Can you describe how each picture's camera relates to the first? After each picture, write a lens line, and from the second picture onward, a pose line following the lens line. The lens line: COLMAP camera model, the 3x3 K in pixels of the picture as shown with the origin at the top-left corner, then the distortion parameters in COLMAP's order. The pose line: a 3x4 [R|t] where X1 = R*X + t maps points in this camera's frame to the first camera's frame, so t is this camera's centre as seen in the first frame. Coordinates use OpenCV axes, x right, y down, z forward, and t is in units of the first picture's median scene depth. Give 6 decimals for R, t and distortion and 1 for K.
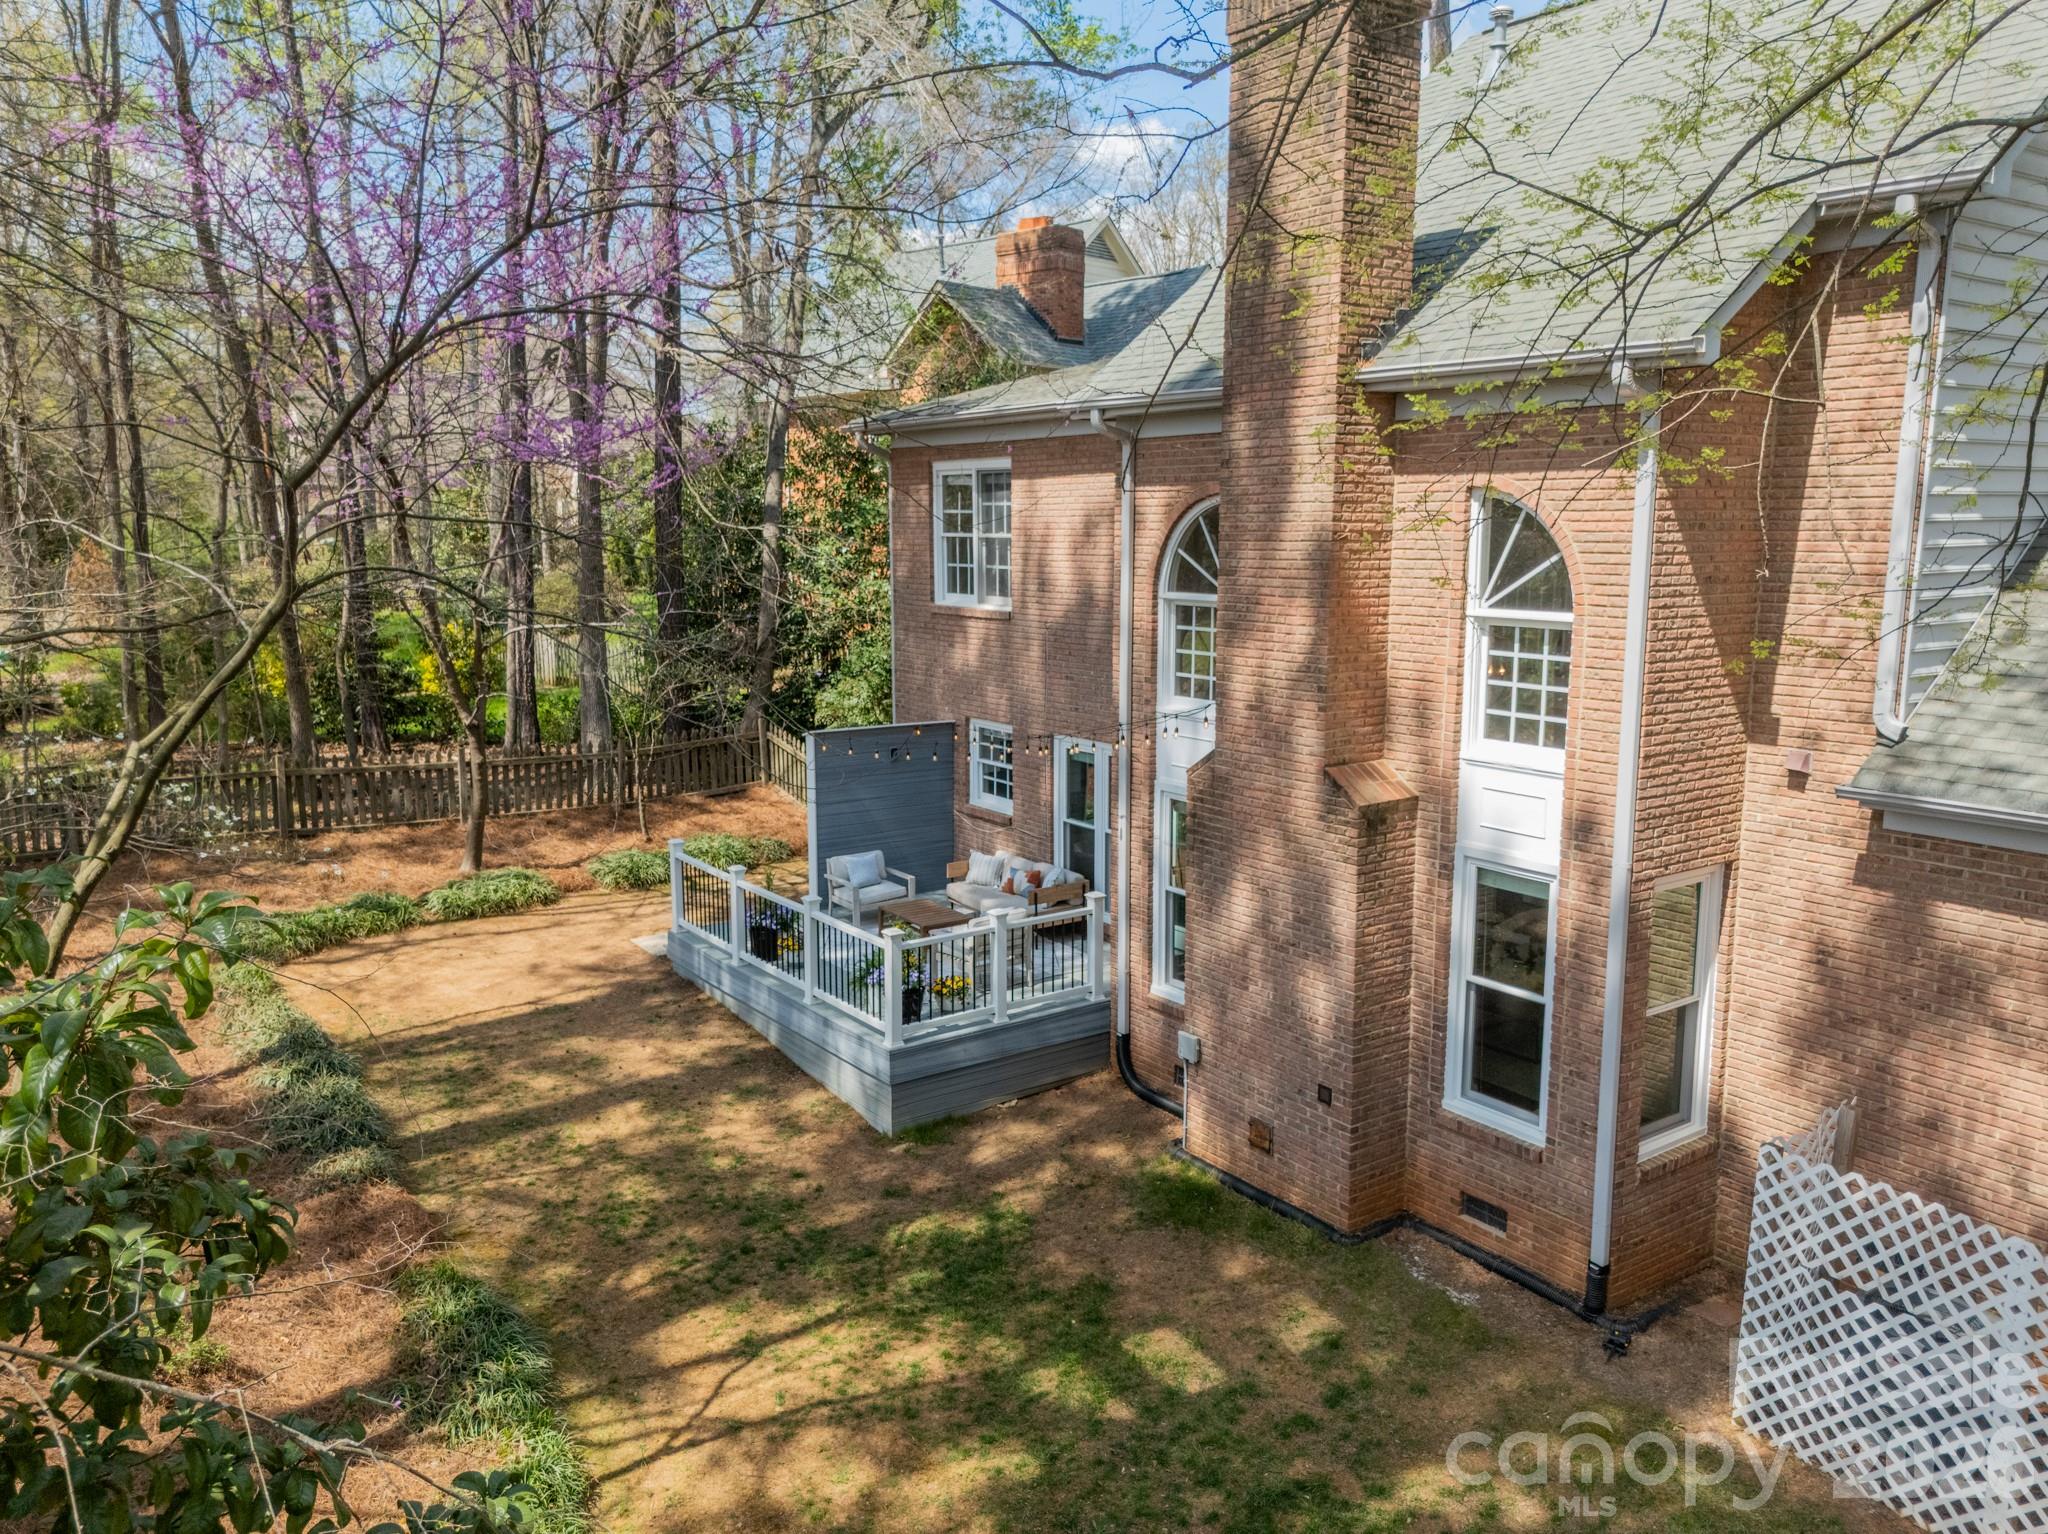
lens RADIAL K [[1508.0, 0, 1021.0], [0, 1508.0, 765.5], [0, 0, 1]] dist [0.038470, 0.002326]
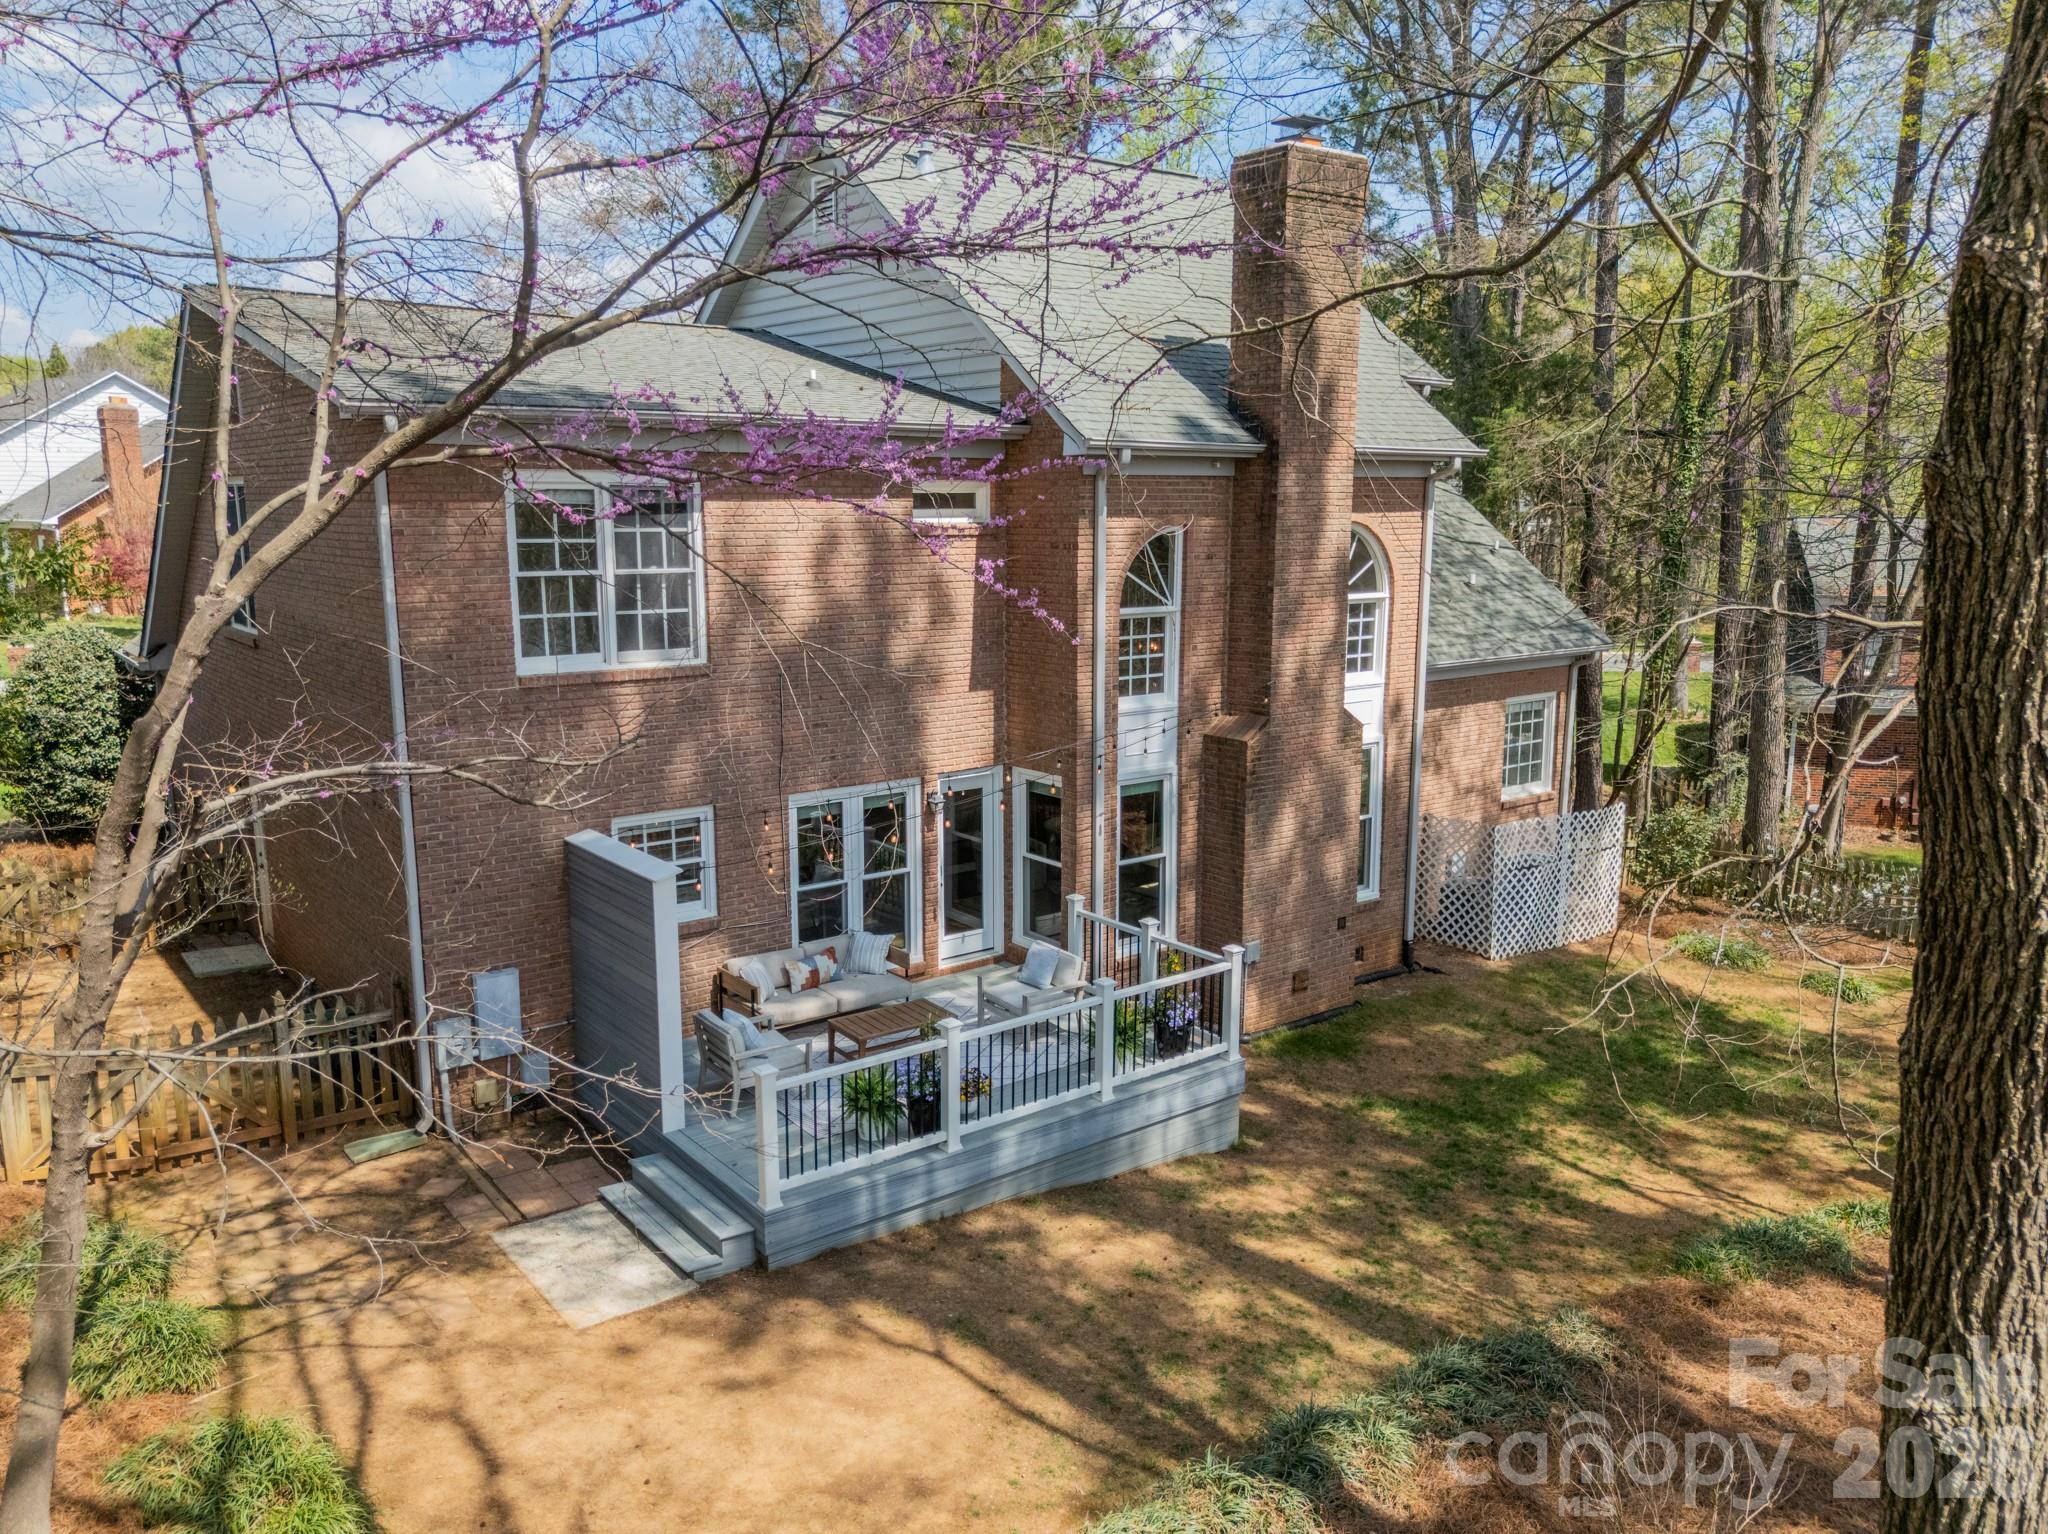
lens RADIAL K [[1508.0, 0, 1023.6], [0, 1508.0, 767.2], [0, 0, 1]] dist [0.038470, 0.002326]
pose [[-0.033205, -0.169646, 0.984945, -1.115780], [0.161989, 0.971545, 0.172799, -0.219927], [-0.986234, 0.165288, -0.004779, 1.161049]]
